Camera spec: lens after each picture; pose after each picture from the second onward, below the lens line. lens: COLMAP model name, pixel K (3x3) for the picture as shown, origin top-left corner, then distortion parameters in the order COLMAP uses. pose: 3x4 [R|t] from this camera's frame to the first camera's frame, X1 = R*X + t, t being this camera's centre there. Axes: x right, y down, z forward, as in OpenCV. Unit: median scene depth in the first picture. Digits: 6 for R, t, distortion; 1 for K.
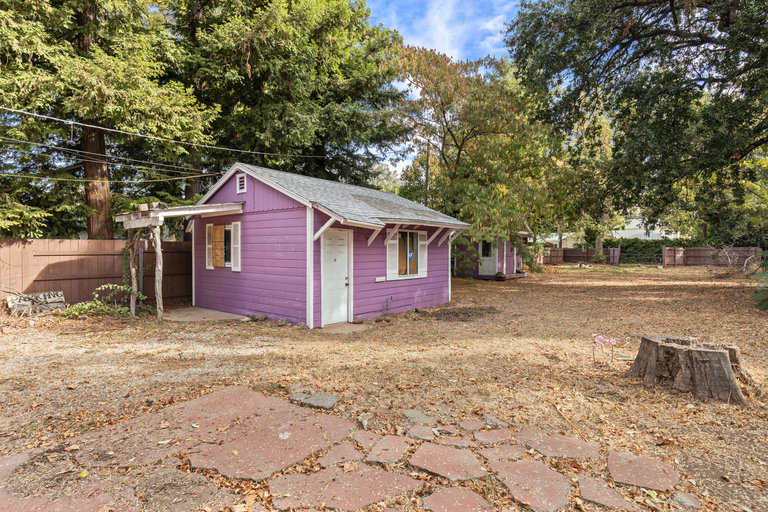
lens RADIAL K [[403.4, 0, 384.0], [0, 403.4, 256.0], [0, 0, 1]] dist [0.001052, 0.000185]
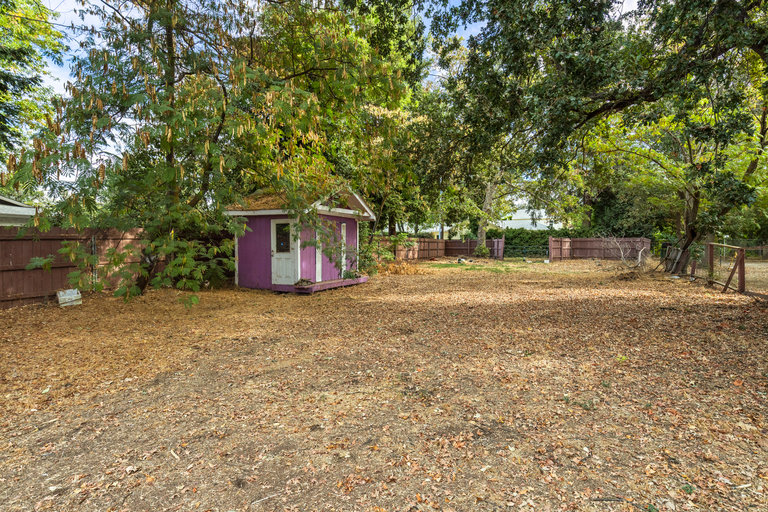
lens RADIAL K [[403.4, 0, 384.0], [0, 403.4, 256.0], [0, 0, 1]] dist [0.001052, 0.000185]
pose [[0.974945, -0.011156, 0.222167, 0.156673], [0.007263, 0.999806, 0.018333, -0.001518], [-0.222329, -0.016260, 0.974836, 0.240401]]
